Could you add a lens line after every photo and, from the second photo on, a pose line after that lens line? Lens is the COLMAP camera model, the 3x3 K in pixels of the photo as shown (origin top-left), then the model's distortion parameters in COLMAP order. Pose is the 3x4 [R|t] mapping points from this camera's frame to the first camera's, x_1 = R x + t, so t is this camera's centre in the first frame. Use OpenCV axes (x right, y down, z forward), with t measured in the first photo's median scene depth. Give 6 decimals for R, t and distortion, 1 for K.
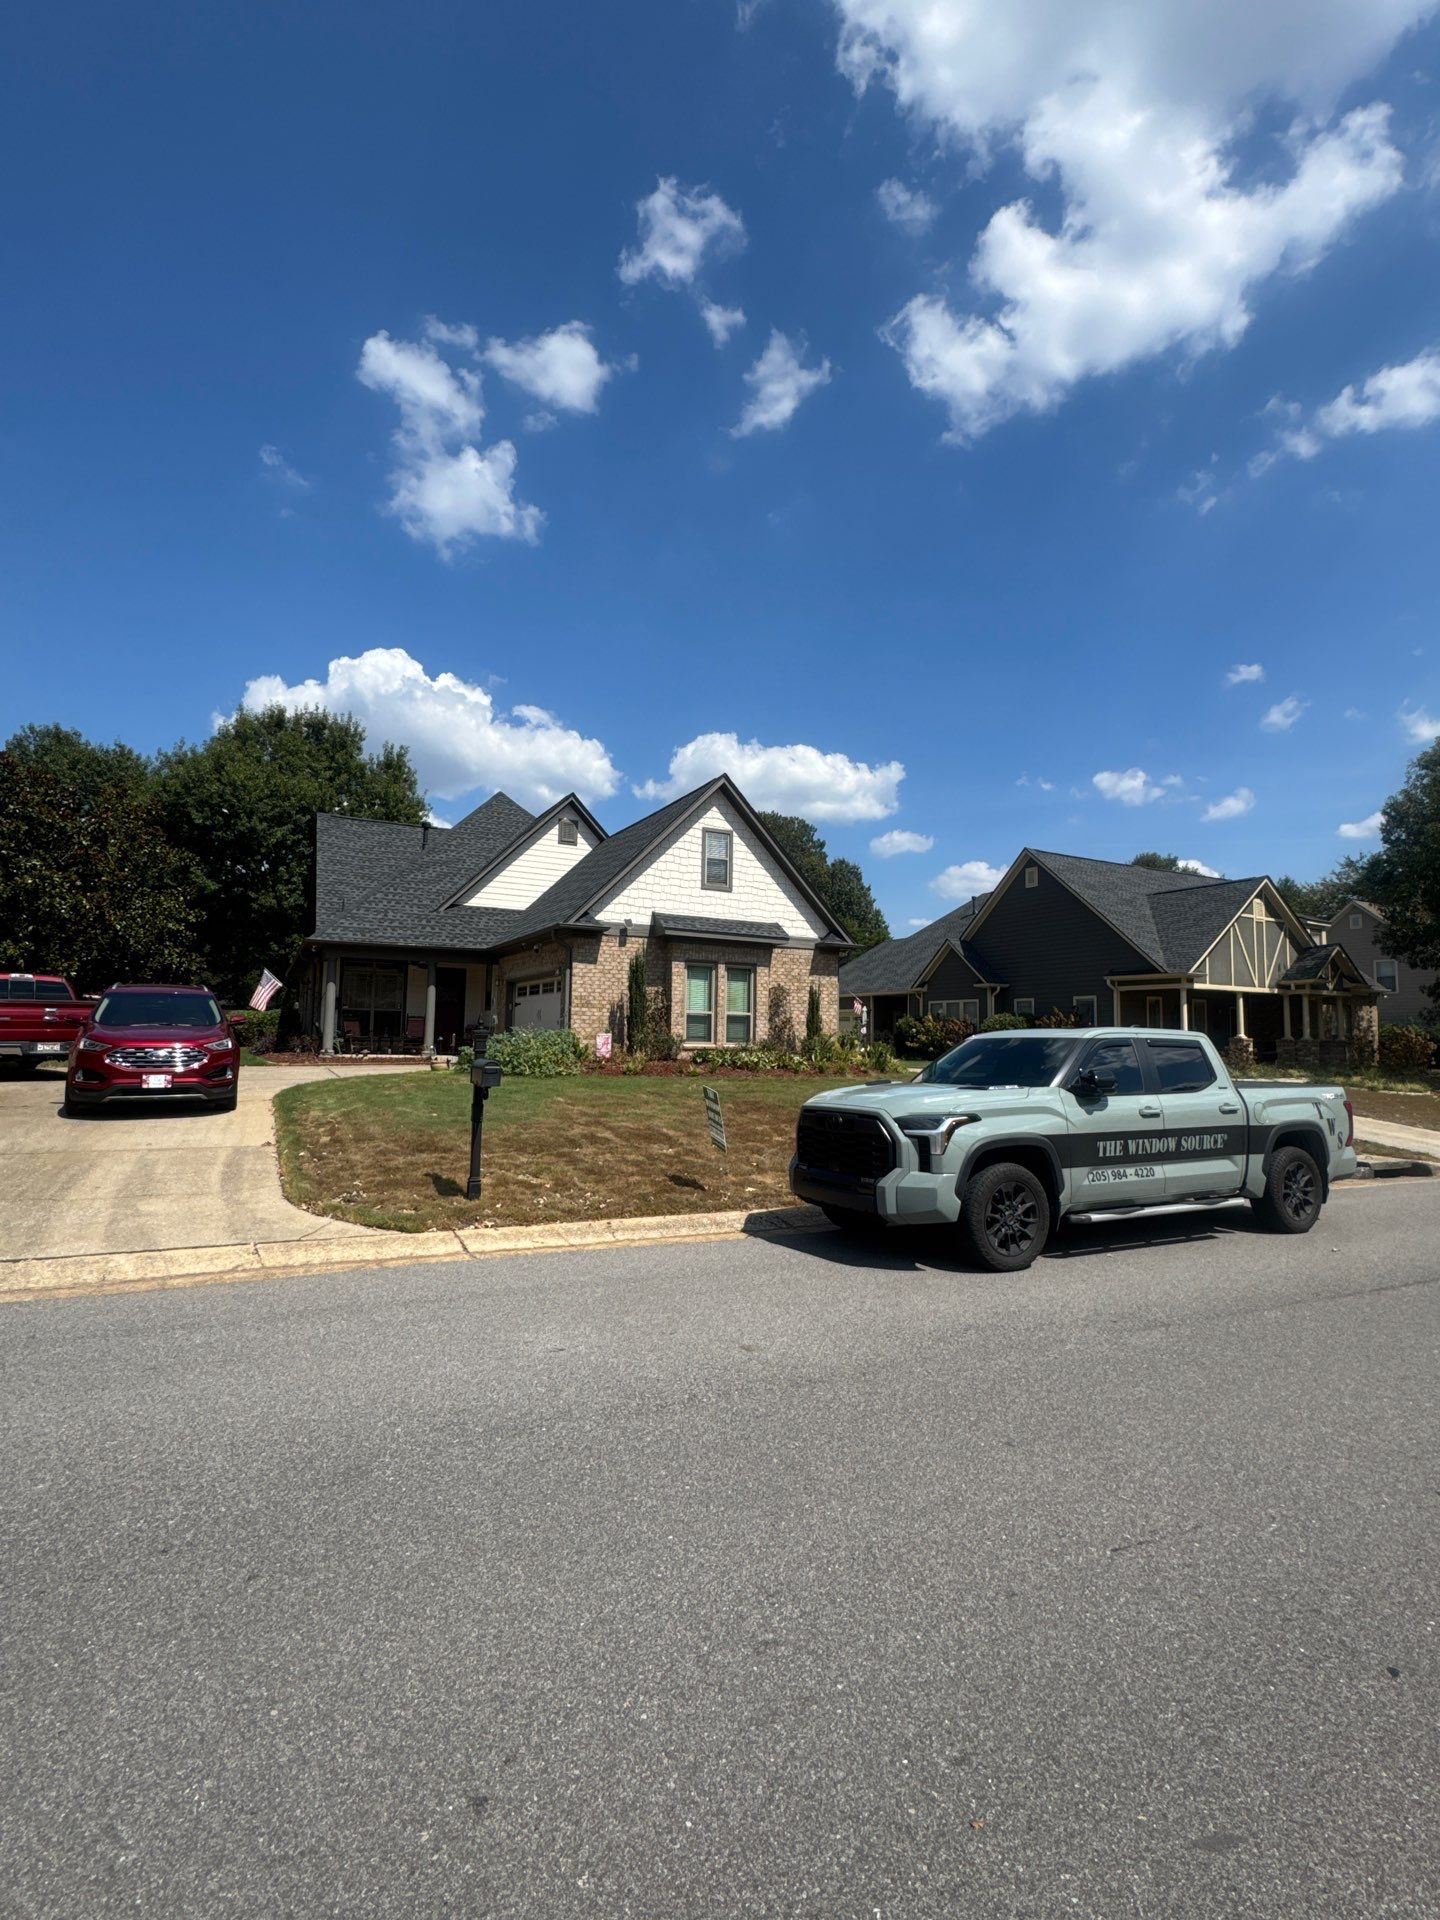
lens RADIAL K [[923.0, 0, 711.9], [0, 923.0, 953.0], [0, 0, 1]] dist [0.015747, 0.000138]
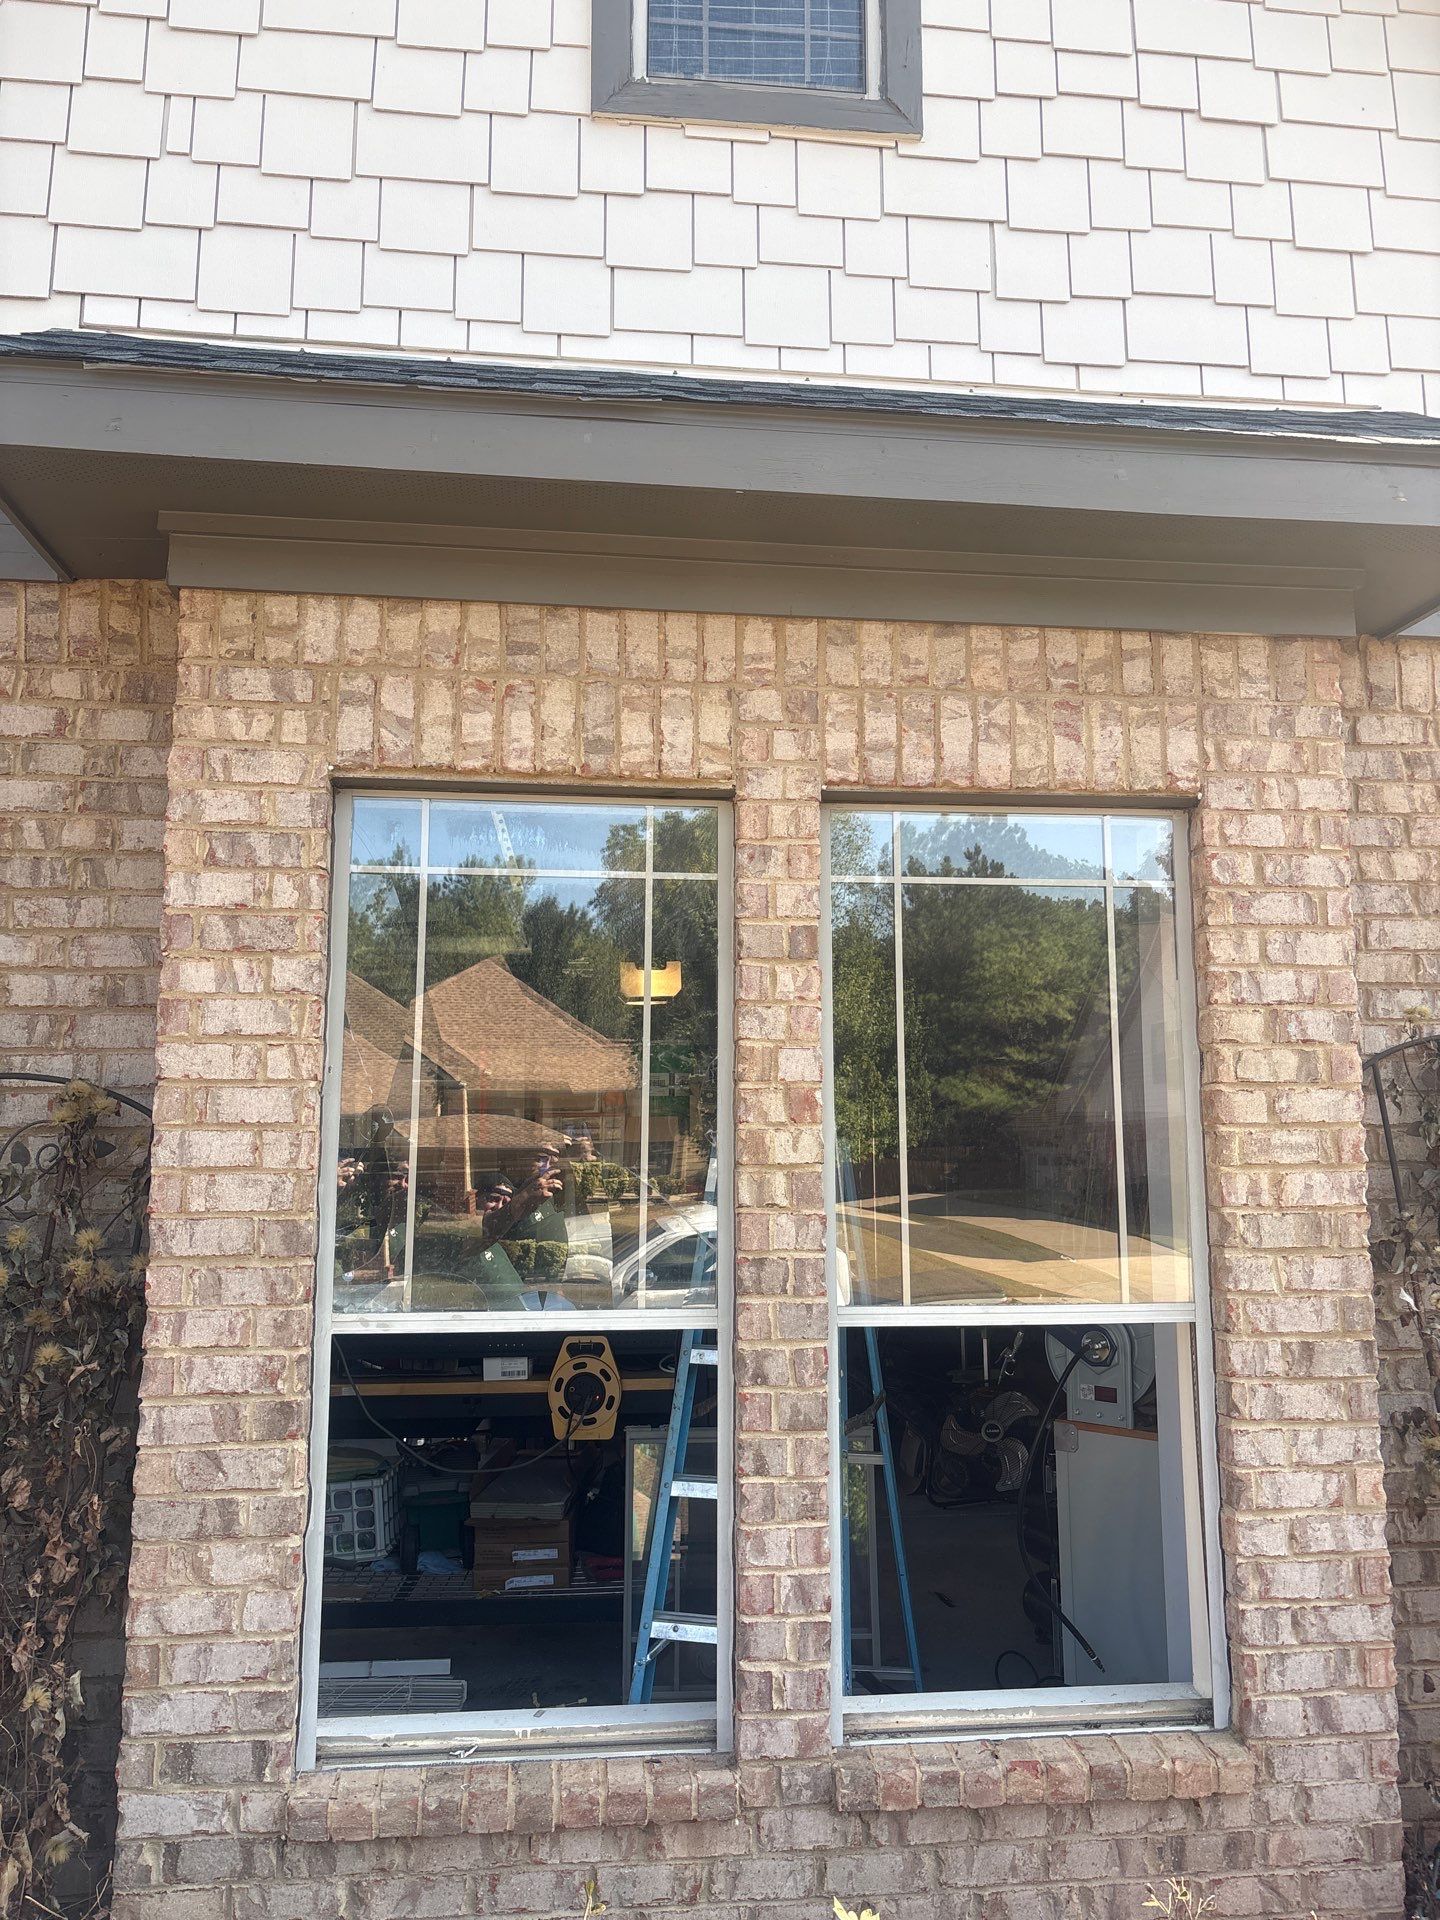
lens RADIAL K [[1291.6, 0, 713.1], [0, 1291.6, 955.5], [0, 0, 1]] dist [0.080560, -0.074329]
pose [[0.936770, -0.055292, -0.345550, 0.048562], [0.048556, 0.998424, -0.028127, 0.030052], [0.346560, 0.009570, 0.937979, 0.888776]]
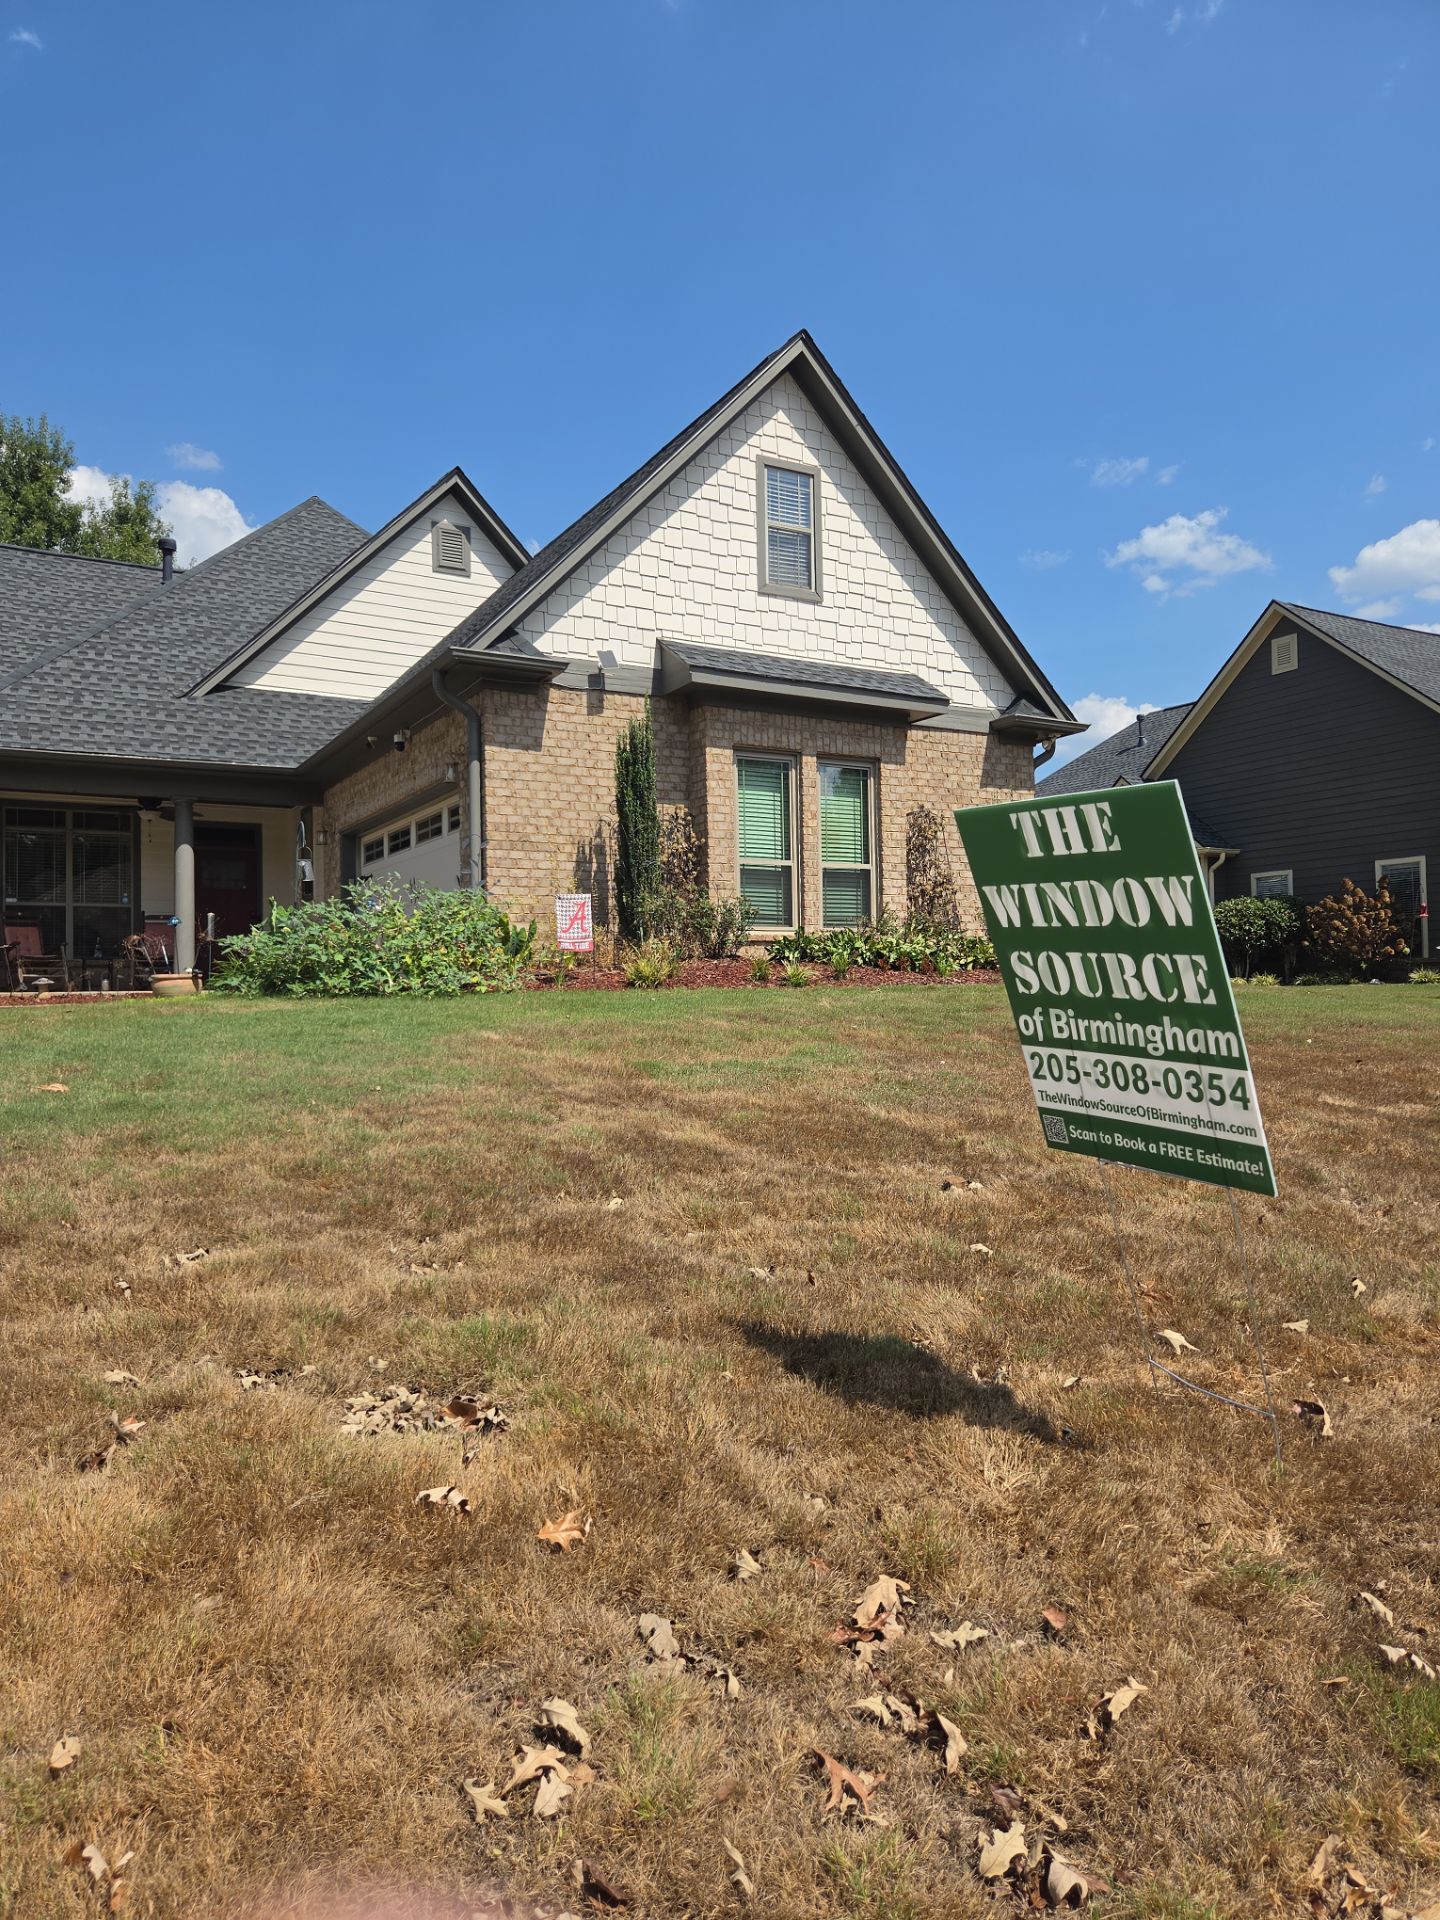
lens RADIAL K [[1291.6, 0, 713.1], [0, 1291.6, 955.5], [0, 0, 1]] dist [0.080560, -0.074329]
pose [[0.998444, -0.031023, 0.046341, -0.071098], [0.028075, 0.997621, 0.062960, 0.069553], [-0.048184, -0.061561, 0.996940, 0.359589]]
